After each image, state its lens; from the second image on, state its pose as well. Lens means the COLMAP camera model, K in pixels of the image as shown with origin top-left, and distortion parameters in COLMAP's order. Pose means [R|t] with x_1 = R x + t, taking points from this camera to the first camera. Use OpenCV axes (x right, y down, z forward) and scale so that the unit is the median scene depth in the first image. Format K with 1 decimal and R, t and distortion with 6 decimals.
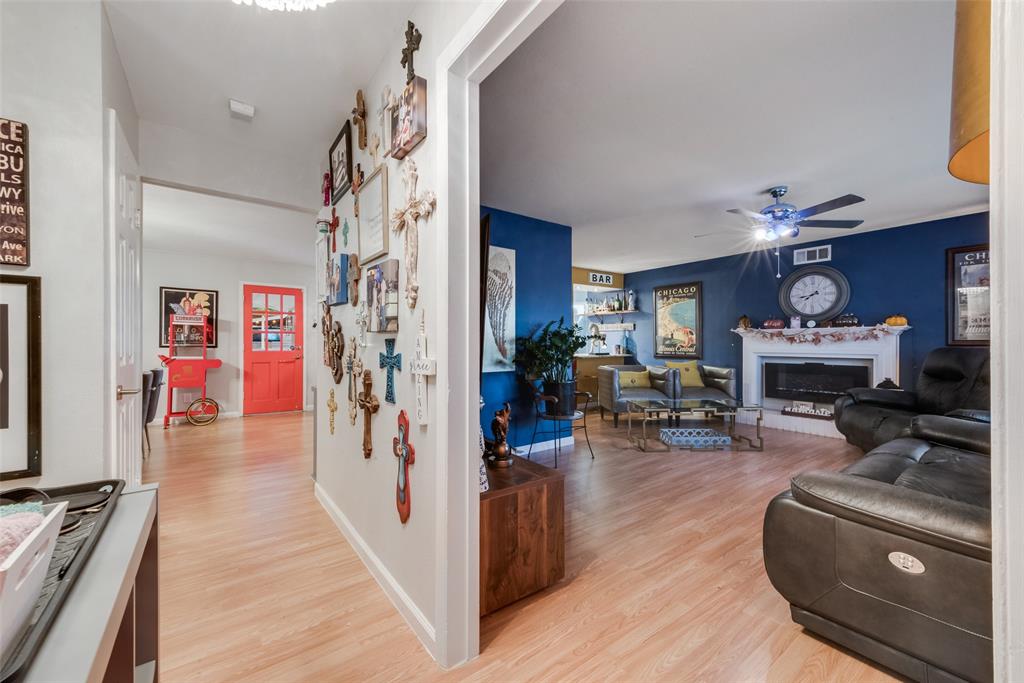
lens RADIAL K [[406.6, 0, 506.9], [0, 406.6, 343.0], [0, 0, 1]] dist [0.012972, -0.001677]
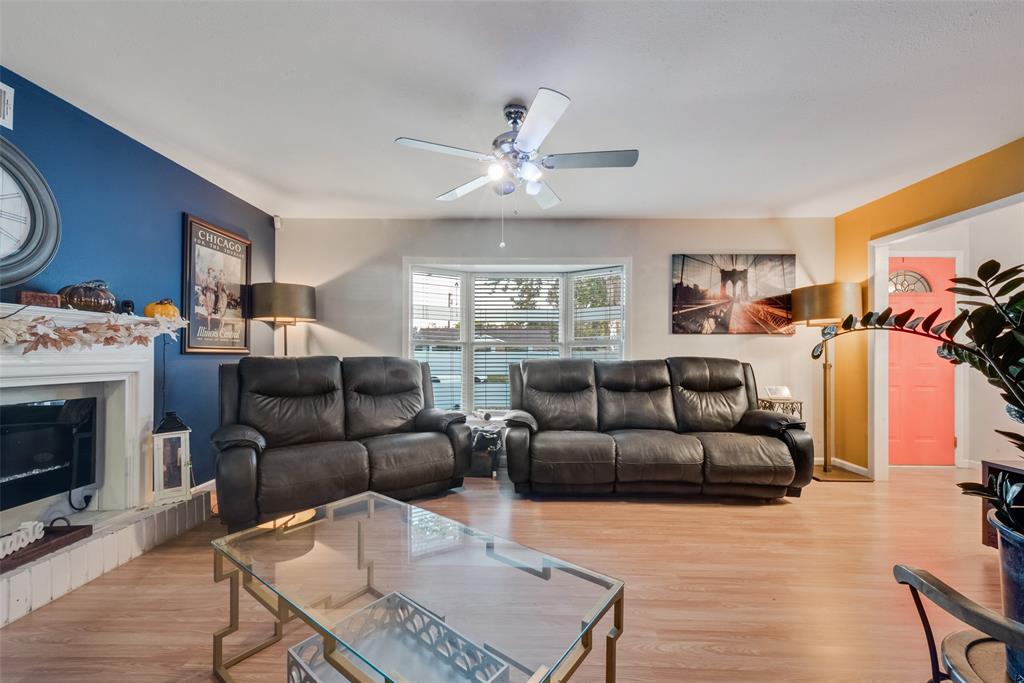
lens RADIAL K [[406.6, 0, 507.3], [0, 406.6, 351.5], [0, 0, 1]] dist [0.012972, -0.001677]
pose [[-0.795245, -0.004503, 0.606271, 0.221938], [-0.006920, 0.999975, -0.001649, 0.000615], [-0.606249, -0.005507, -0.795256, 1.204640]]
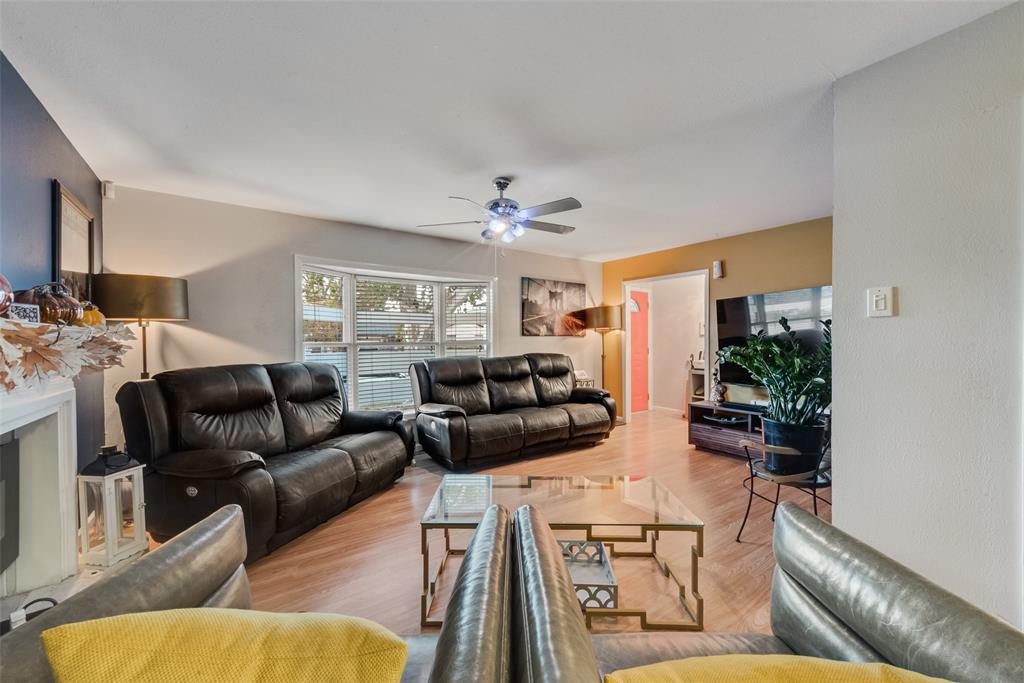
lens RADIAL K [[406.6, 0, 505.7], [0, 406.6, 339.6], [0, 0, 1]] dist [0.012972, -0.001677]
pose [[-0.999809, 0.001350, 0.019476, 0.497176], [0.001358, 0.999999, 0.000375, -0.030837], [-0.019476, 0.000402, -0.999810, 1.477809]]
